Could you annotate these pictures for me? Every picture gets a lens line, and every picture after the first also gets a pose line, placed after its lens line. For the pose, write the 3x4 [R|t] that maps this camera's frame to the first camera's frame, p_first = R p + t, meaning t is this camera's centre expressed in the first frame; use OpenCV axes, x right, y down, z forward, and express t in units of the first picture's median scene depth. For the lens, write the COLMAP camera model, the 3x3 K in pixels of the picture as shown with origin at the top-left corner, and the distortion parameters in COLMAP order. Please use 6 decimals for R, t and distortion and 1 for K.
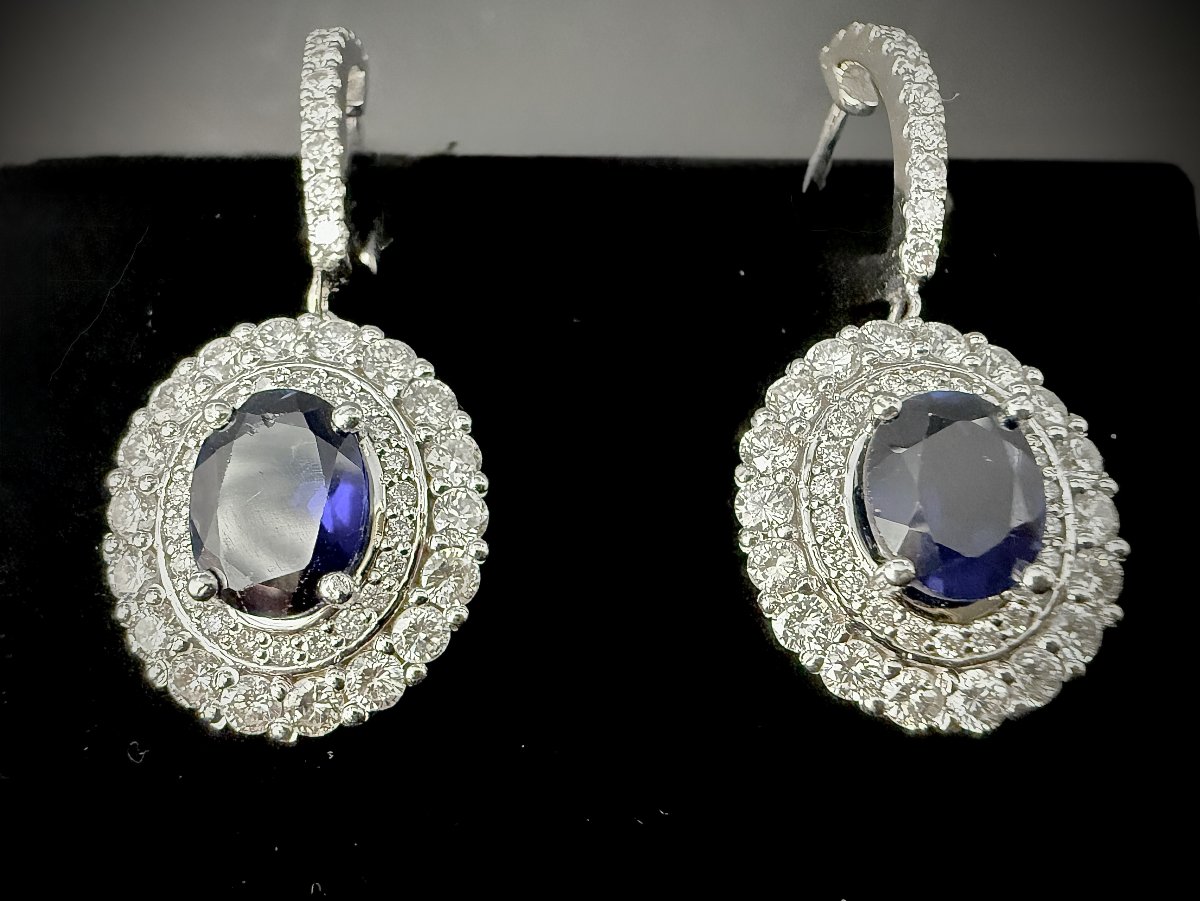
lens RADIAL K [[850.3, 0, 600.0], [0, 850.3, 450.5], [0, 0, 1]] dist [0.003720, 0.003322]
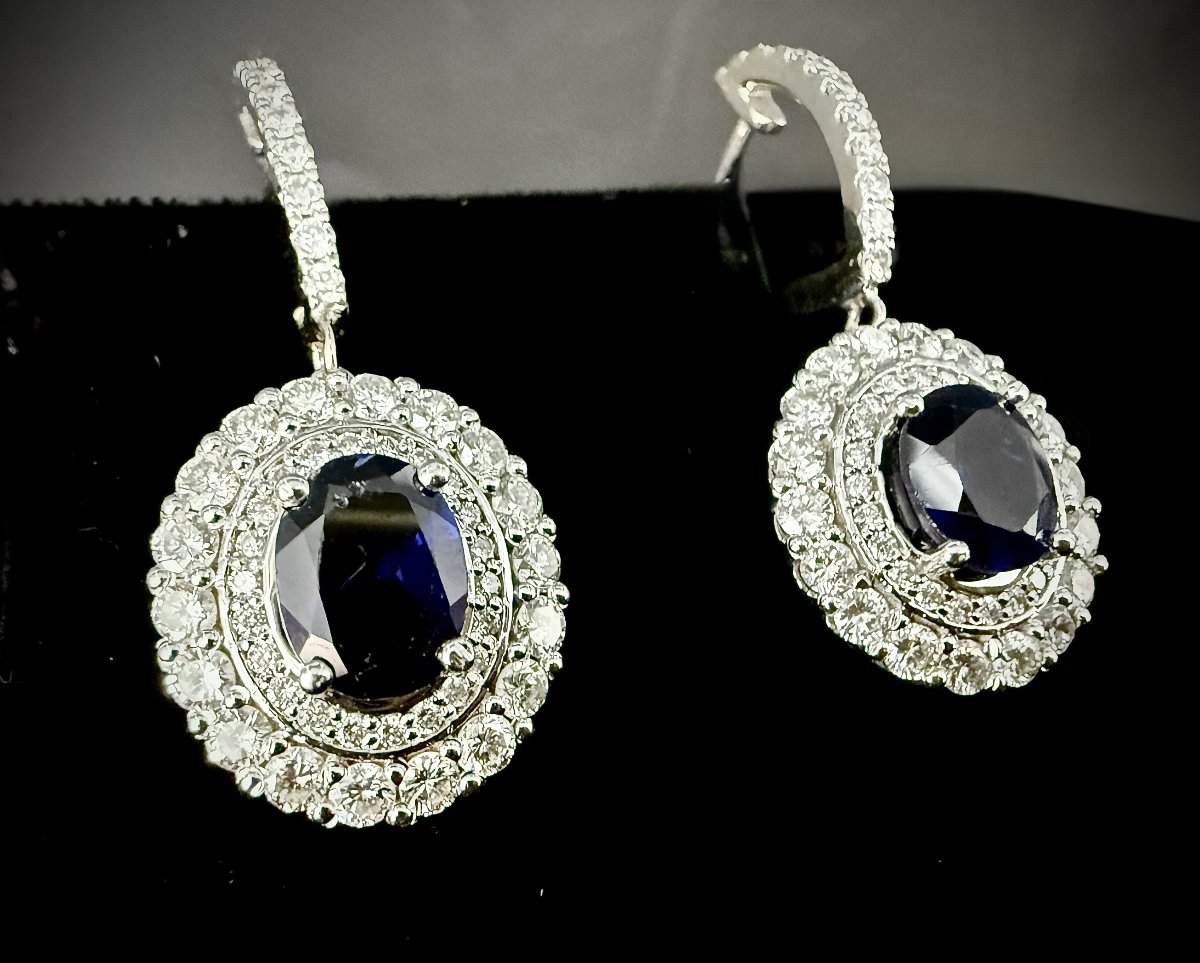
lens RADIAL K [[855.6, 0, 600.0], [0, 855.6, 481.5], [0, 0, 1]] dist [0.003963, -0.001849]
pose [[0.968486, -0.124778, 0.215558, -0.277447], [0.122593, 0.992178, 0.023529, -0.027792], [-0.216808, 0.003638, 0.976208, 0.025531]]
